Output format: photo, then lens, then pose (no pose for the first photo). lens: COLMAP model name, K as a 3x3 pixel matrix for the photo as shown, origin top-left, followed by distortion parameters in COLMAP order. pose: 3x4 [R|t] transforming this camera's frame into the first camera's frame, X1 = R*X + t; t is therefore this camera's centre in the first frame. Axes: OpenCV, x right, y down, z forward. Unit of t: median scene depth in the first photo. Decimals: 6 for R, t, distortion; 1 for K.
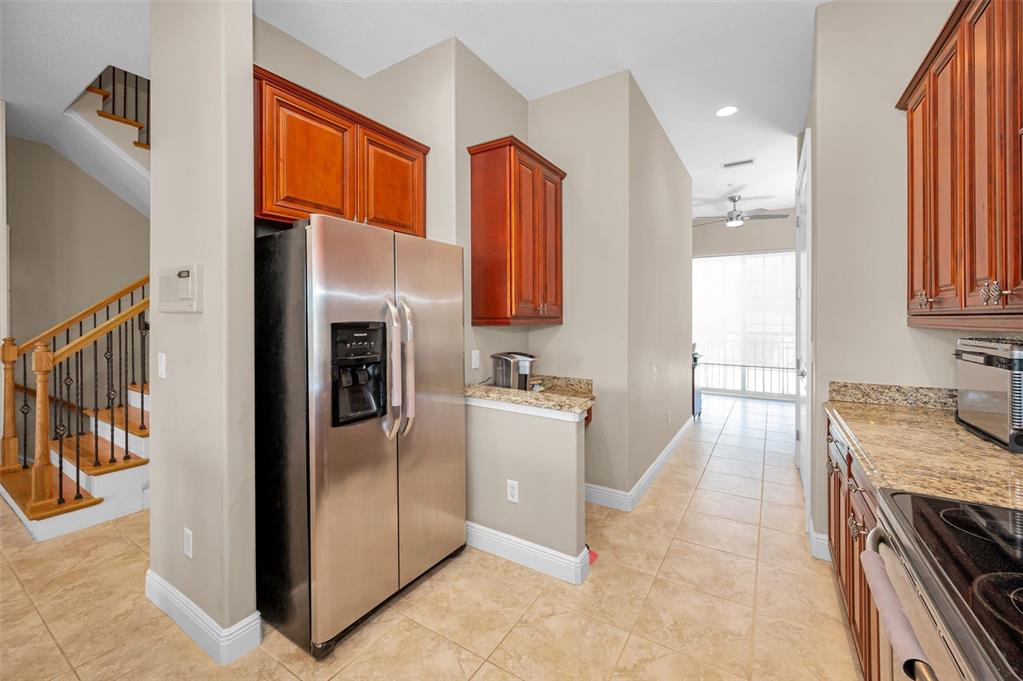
lens RADIAL K [[413.7, 0, 511.1], [0, 413.7, 312.6], [0, 0, 1]] dist [-0.000035, 0.000016]
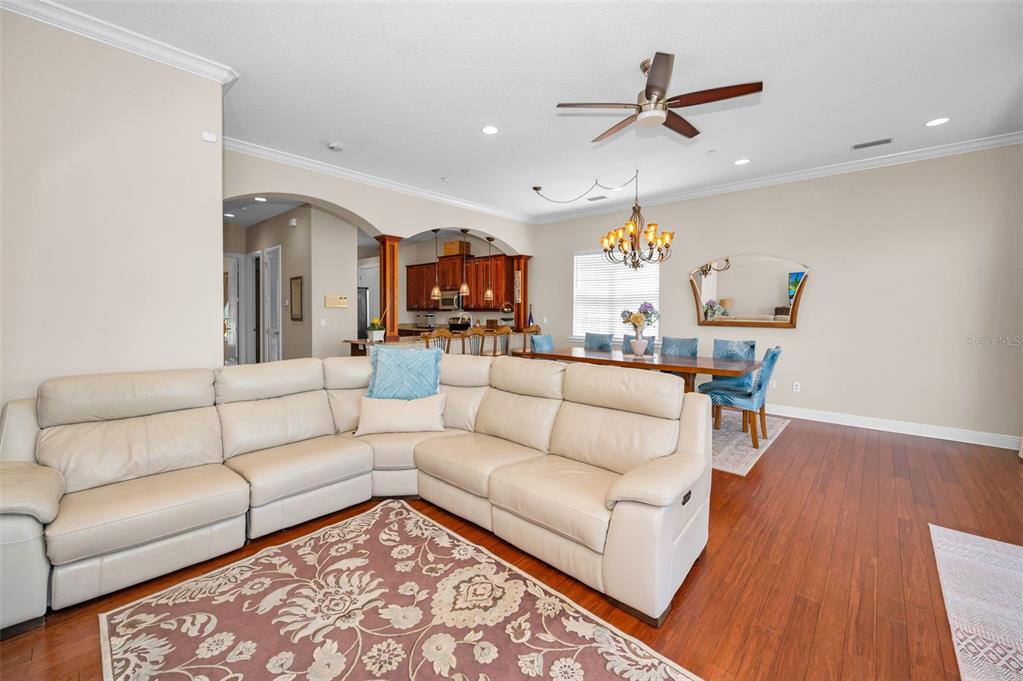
lens RADIAL K [[413.7, 0, 511.1], [0, 413.7, 312.6], [0, 0, 1]] dist [-0.000035, 0.000016]
pose [[0.168451, -0.002945, 0.985706, -3.718135], [-0.014455, 0.999881, 0.005457, 0.005143], [-0.985604, -0.015168, 0.168389, -1.062212]]
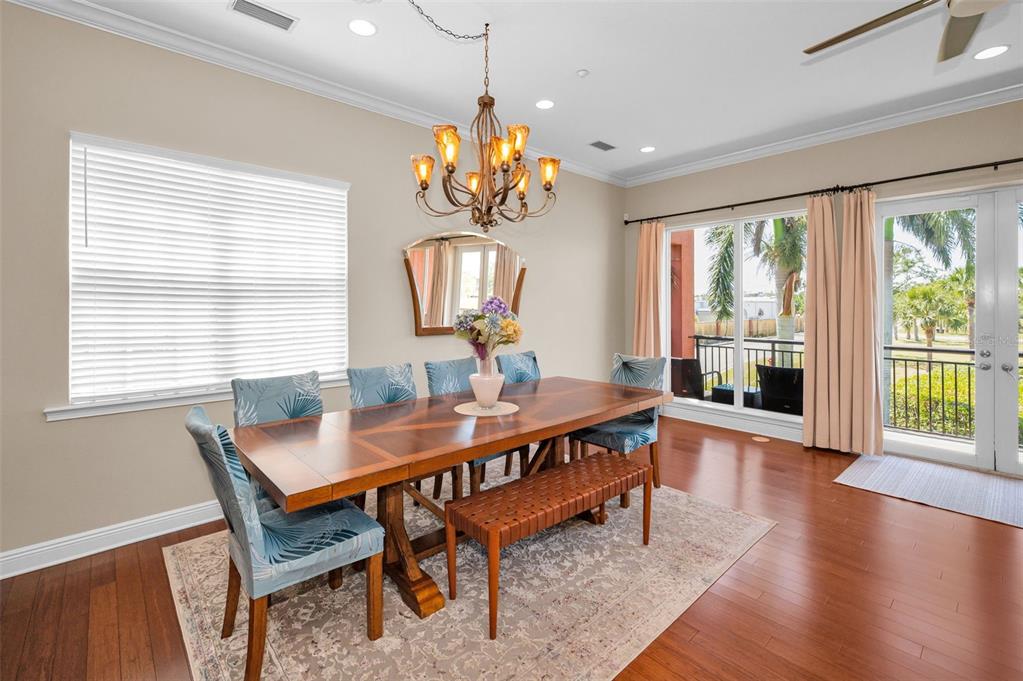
lens RADIAL K [[449.2, 0, 517.1], [0, 449.2, 303.6], [0, 0, 1]] dist [-0.001175, -0.000212]
pose [[-0.963441, 0.007189, 0.267824, -1.605876], [0.003521, 0.999893, -0.014174, -0.016182], [-0.267898, -0.012713, -0.963364, -0.176506]]
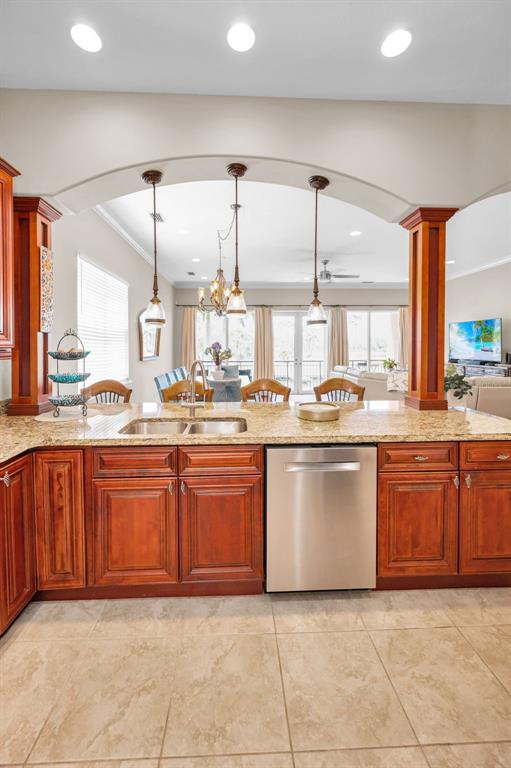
lens RADIAL K [[314.3, 0, 247.3], [0, 314.3, 353.3], [0, 0, 1]] dist [-0.000741, 0.000104]
pose [[-0.827346, 0.021232, -0.561291, 0.037620], [0.013047, 0.999742, 0.018587, -0.012551], [0.561541, 0.008055, -0.827410, 0.780243]]
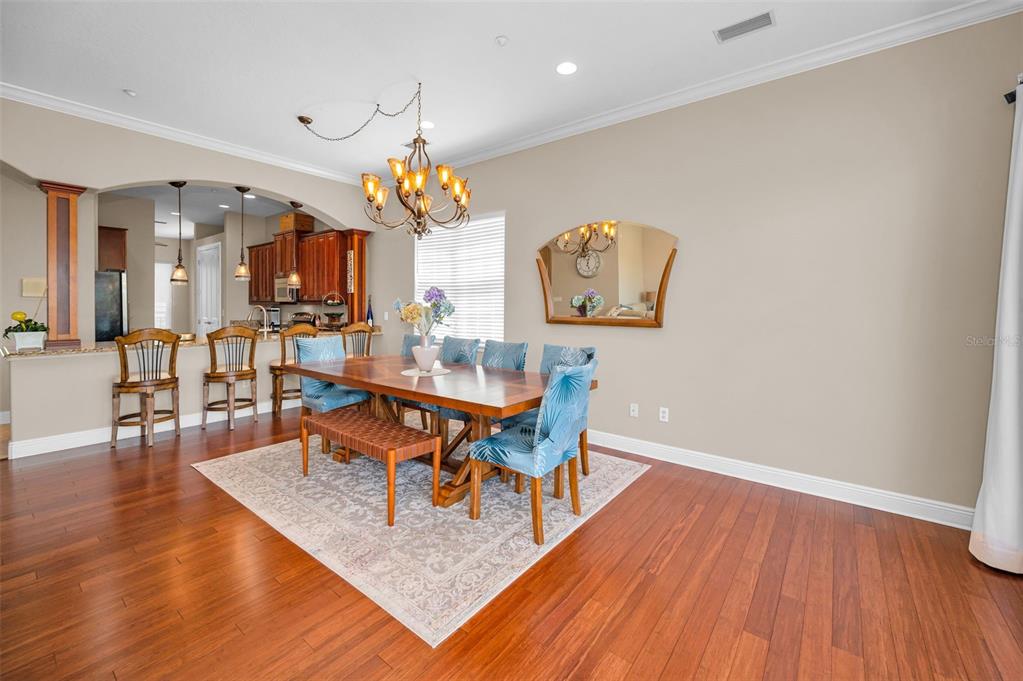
lens RADIAL K [[416.0, 0, 520.5], [0, 416.0, 309.3], [0, 0, 1]] dist [-0.001343, -0.000097]
pose [[0.088535, -0.004201, 0.996064, -2.723980], [-0.016425, 0.999849, 0.005677, 0.012032], [-0.995938, -0.016863, 0.088452, -1.903696]]
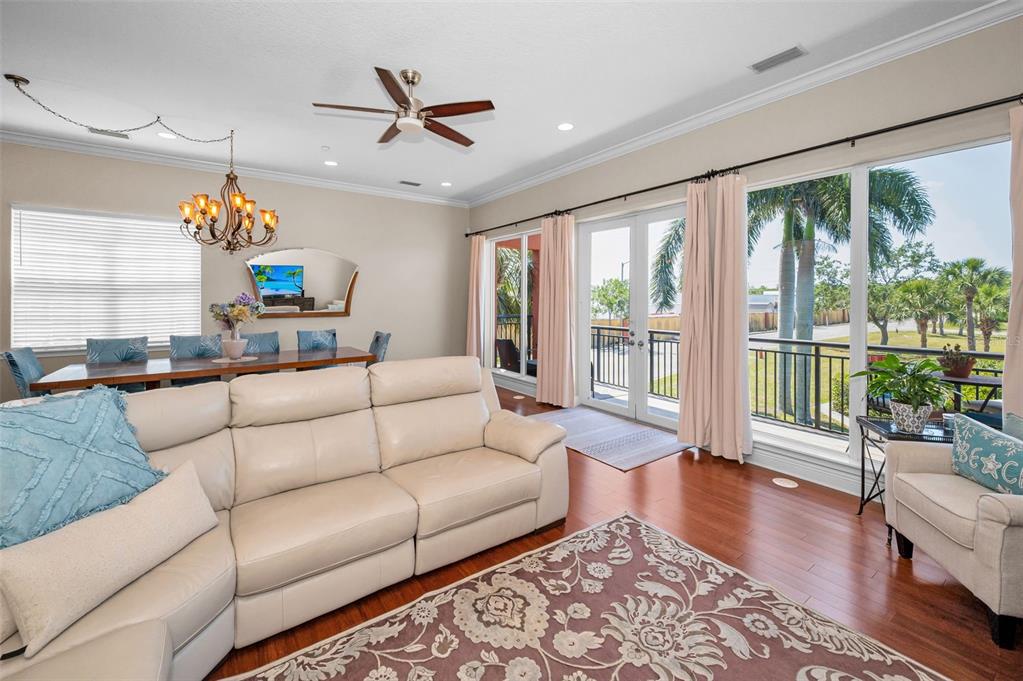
lens RADIAL K [[418.6, 0, 514.2], [0, 418.6, 298.5], [0, 0, 1]] dist [-0.000741, 0.000104]
pose [[-0.926424, 0.005862, 0.376437, -3.181602], [0.001344, 0.999924, -0.012262, -0.000365], [-0.376481, -0.010854, -0.926361, -0.035498]]
